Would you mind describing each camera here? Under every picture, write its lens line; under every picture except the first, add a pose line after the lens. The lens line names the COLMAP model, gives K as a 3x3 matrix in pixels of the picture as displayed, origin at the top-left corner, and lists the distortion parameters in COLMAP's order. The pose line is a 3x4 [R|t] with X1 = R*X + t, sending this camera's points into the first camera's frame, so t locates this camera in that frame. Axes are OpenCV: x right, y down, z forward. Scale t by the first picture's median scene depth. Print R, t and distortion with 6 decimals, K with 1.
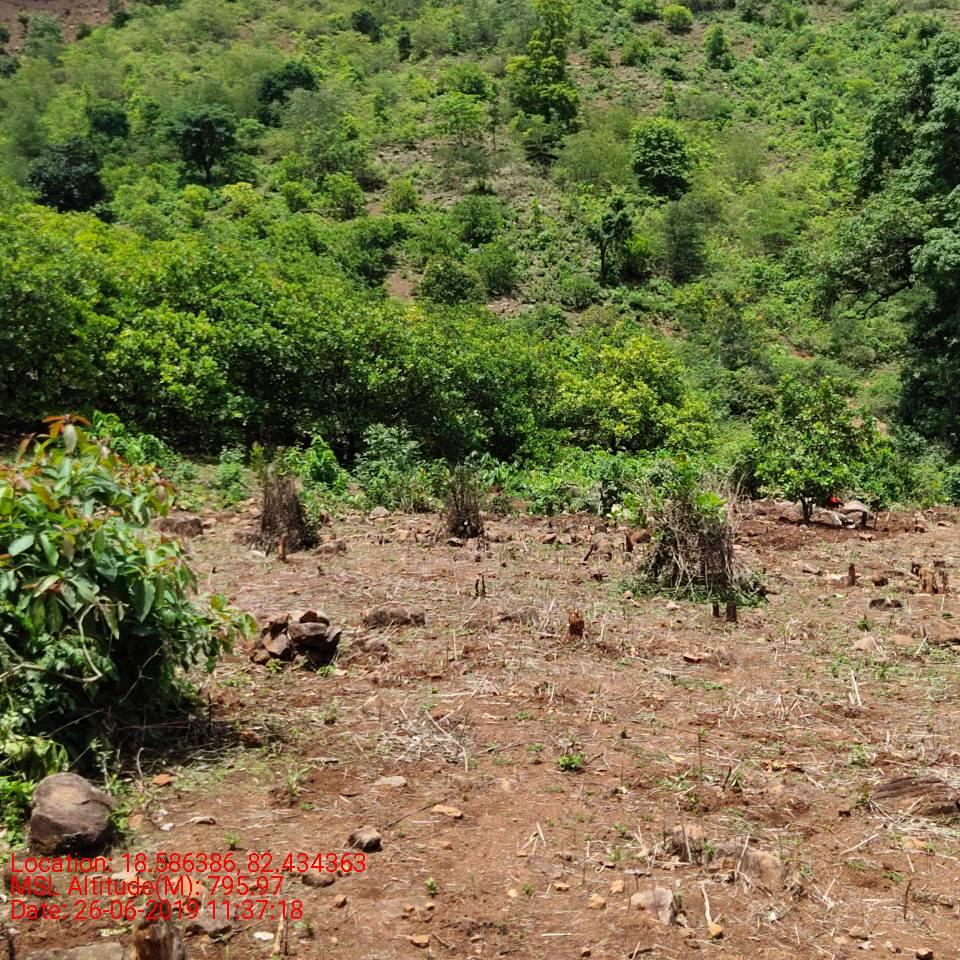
lens RADIAL K [[1232.2, 0, 480.5], [0, 1232.2, 463.7], [0, 0, 1]] dist [0.043701, 0.000000]
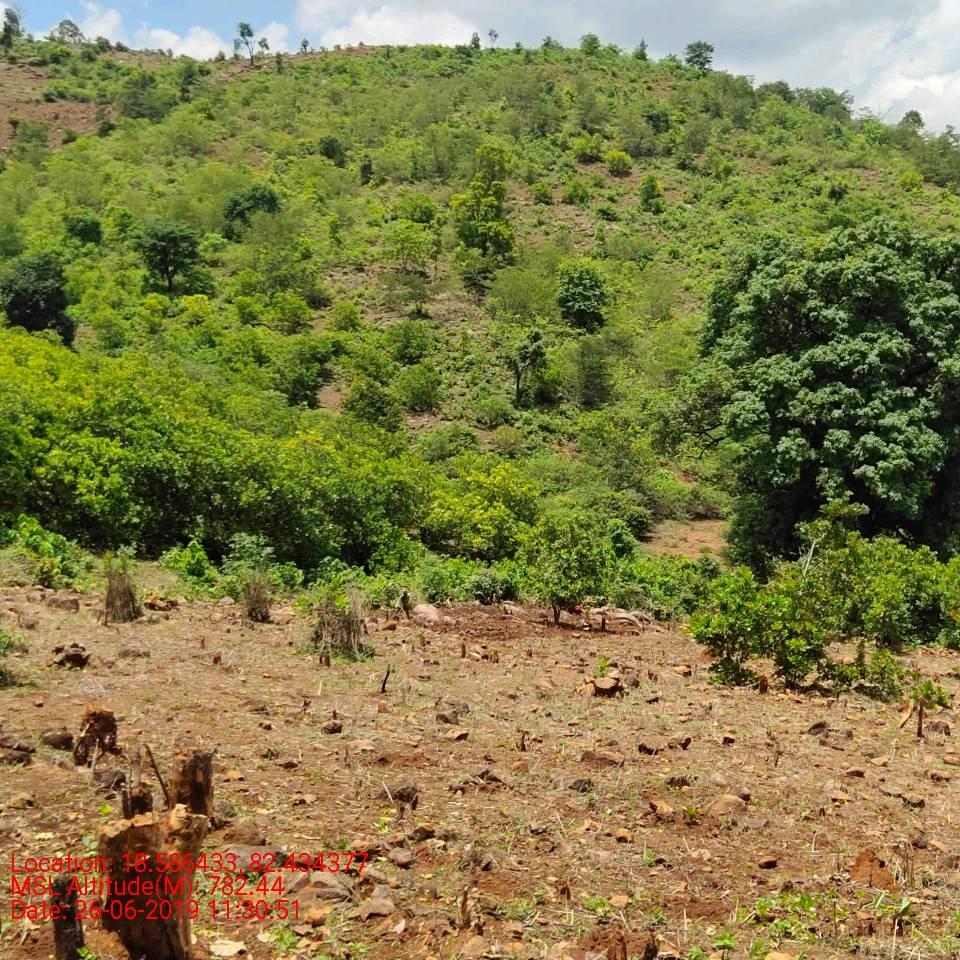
lens RADIAL K [[1232.2, 0, 489.0], [0, 1232.2, 464.3], [0, 0, 1]] dist [0.043701, 0.000000]
pose [[0.998088, 0.053346, 0.031202, 0.041034], [-0.050752, 0.995603, -0.078733, -0.004574], [-0.035265, 0.076999, 0.996407, -0.098506]]
